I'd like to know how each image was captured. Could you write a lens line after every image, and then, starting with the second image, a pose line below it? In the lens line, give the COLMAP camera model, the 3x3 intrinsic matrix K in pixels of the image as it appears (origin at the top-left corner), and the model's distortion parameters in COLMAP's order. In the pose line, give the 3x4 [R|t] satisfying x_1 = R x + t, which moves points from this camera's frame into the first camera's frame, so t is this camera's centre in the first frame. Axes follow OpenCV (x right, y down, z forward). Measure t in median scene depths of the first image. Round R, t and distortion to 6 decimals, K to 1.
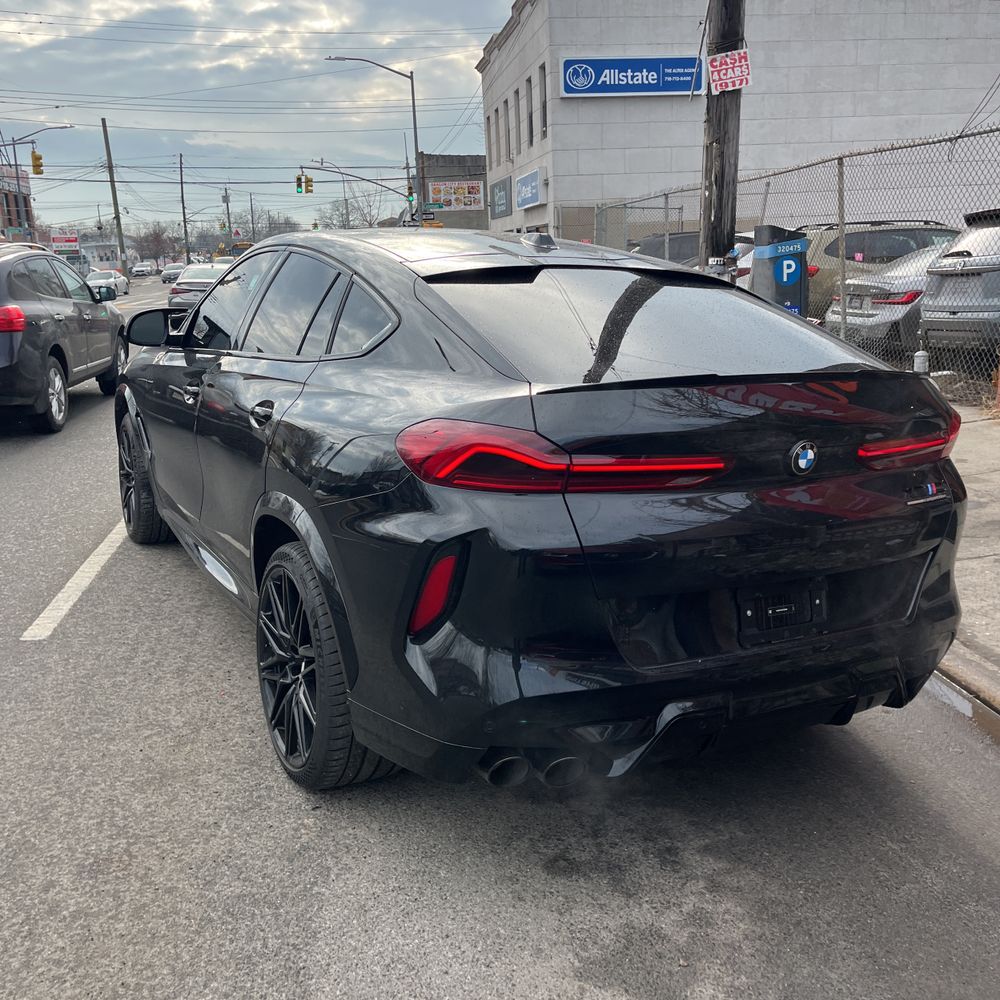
lens RADIAL K [[1008.3, 0, 497.7], [0, 1008.3, 482.2], [0, 0, 1]] dist [0.054135, -0.050962]
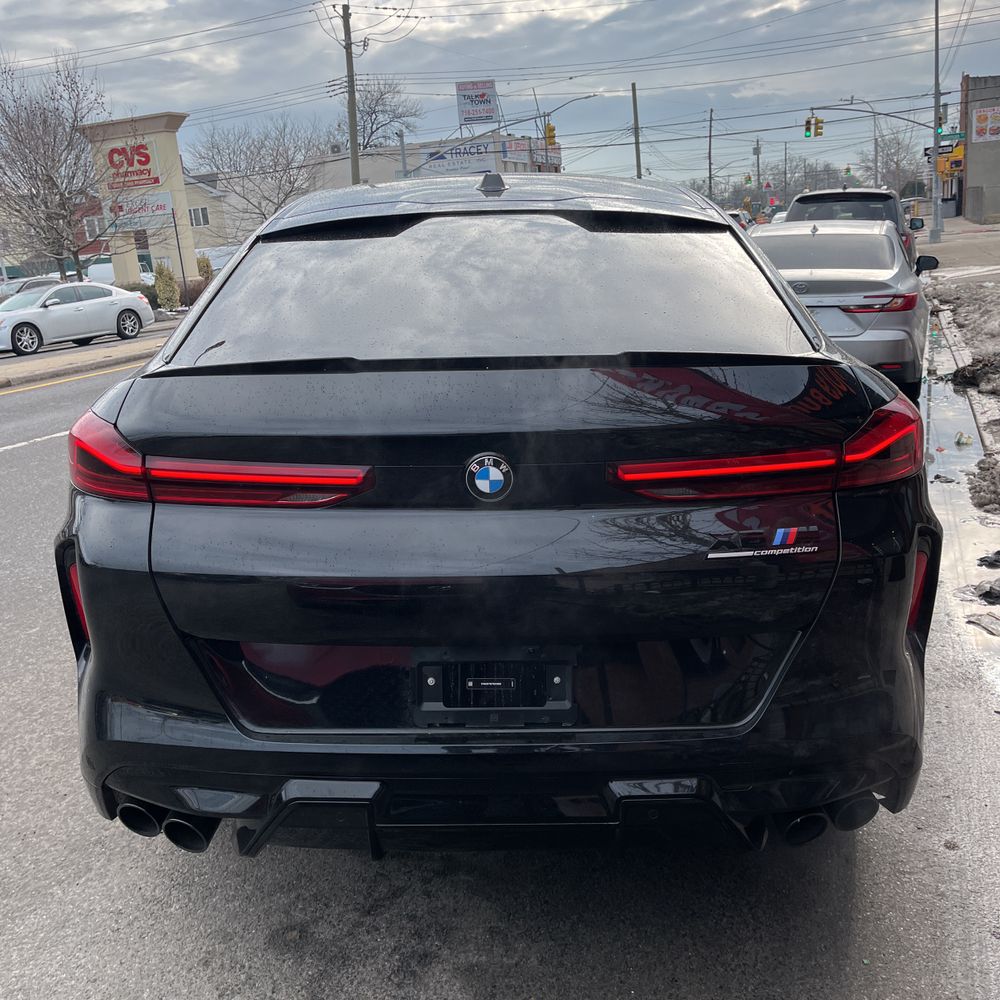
lens RADIAL K [[1012.6, 0, 487.4], [0, 1012.6, 490.9], [0, 0, 1]] dist [0.048345, -0.033973]
pose [[0.869770, 0.076923, -0.487425, 0.569757], [-0.052479, 0.996593, 0.063633, -0.052766], [0.490659, -0.029767, 0.870843, 0.340335]]
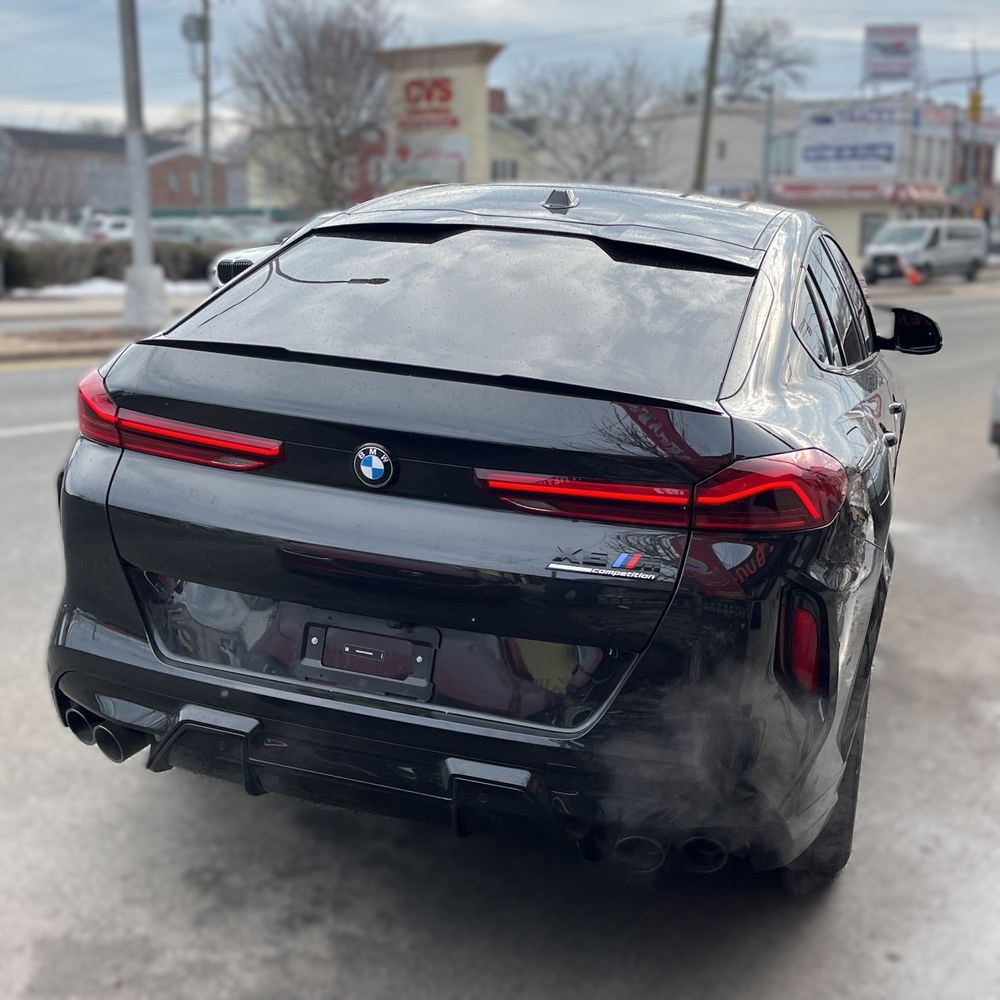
lens RADIAL K [[1380.0, 0, 520.6], [0, 1380.0, 466.8], [0, 0, 1]] dist [0.031190, 0.004591]
pose [[0.709131, 0.166115, -0.685229, 1.007186], [-0.197866, 0.979683, 0.032729, -0.072892], [0.676744, 0.112374, 0.727592, 0.245151]]
